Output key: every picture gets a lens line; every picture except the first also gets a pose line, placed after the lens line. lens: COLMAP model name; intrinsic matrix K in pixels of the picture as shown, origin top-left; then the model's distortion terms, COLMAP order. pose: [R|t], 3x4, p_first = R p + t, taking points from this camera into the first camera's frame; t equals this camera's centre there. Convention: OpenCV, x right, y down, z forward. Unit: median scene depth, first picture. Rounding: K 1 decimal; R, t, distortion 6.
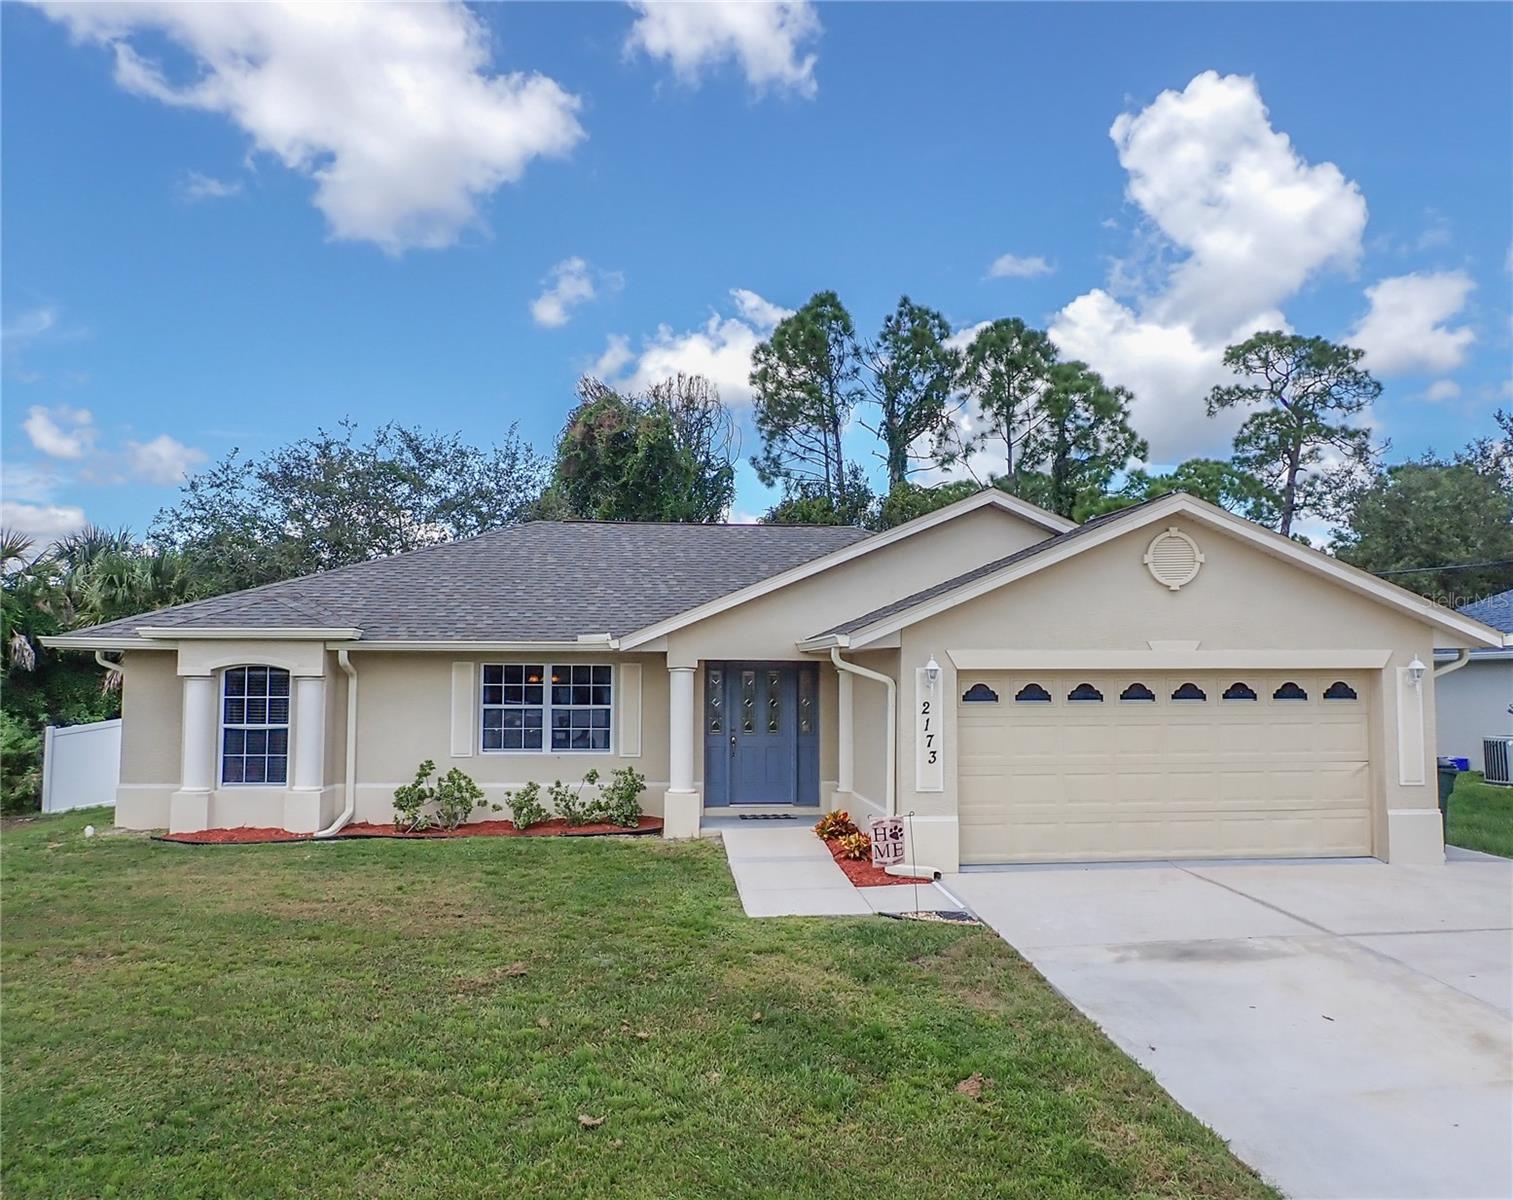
lens RADIAL K [[1231.6, 0, 757.4], [0, 1231.6, 576.8], [0, 0, 1]] dist [0.003828, -0.005193]
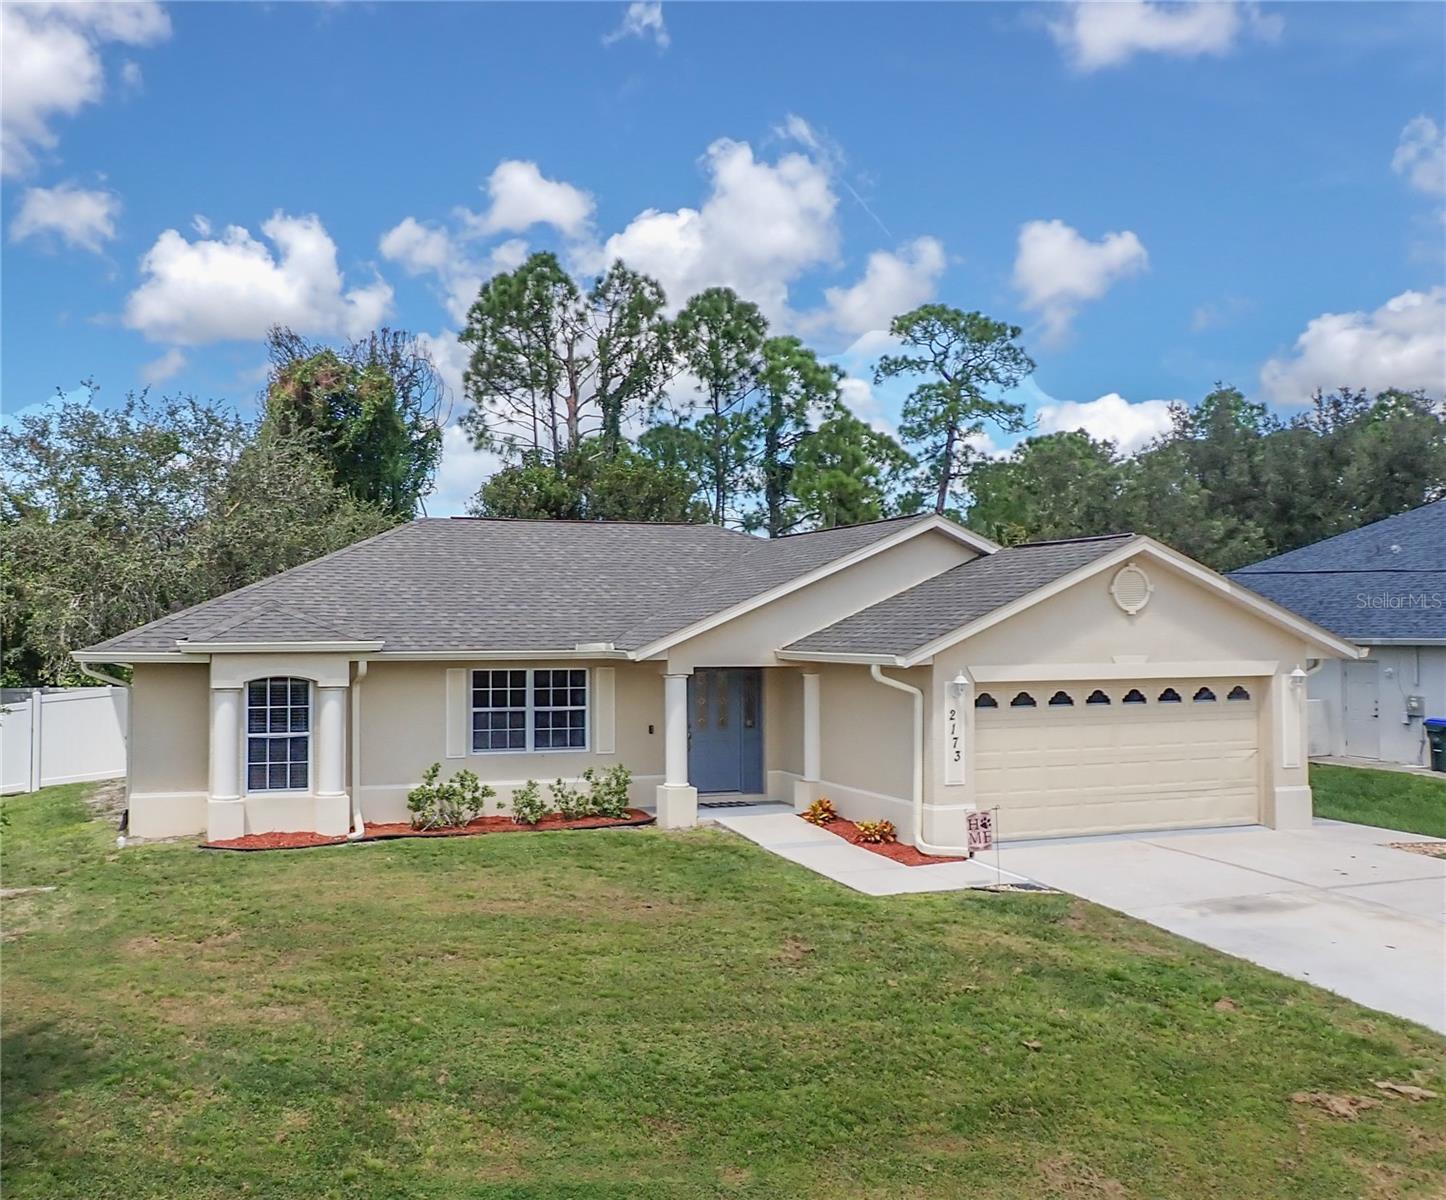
lens RADIAL K [[1258.5, 0, 723.0], [0, 1258.5, 600.0], [0, 0, 1]] dist [0.000433, -0.008382]
pose [[0.975517, 0.004345, 0.219883, -0.264024], [-0.014535, 0.998893, 0.044746, -0.042680], [-0.219445, -0.046846, 0.974500, -0.101998]]
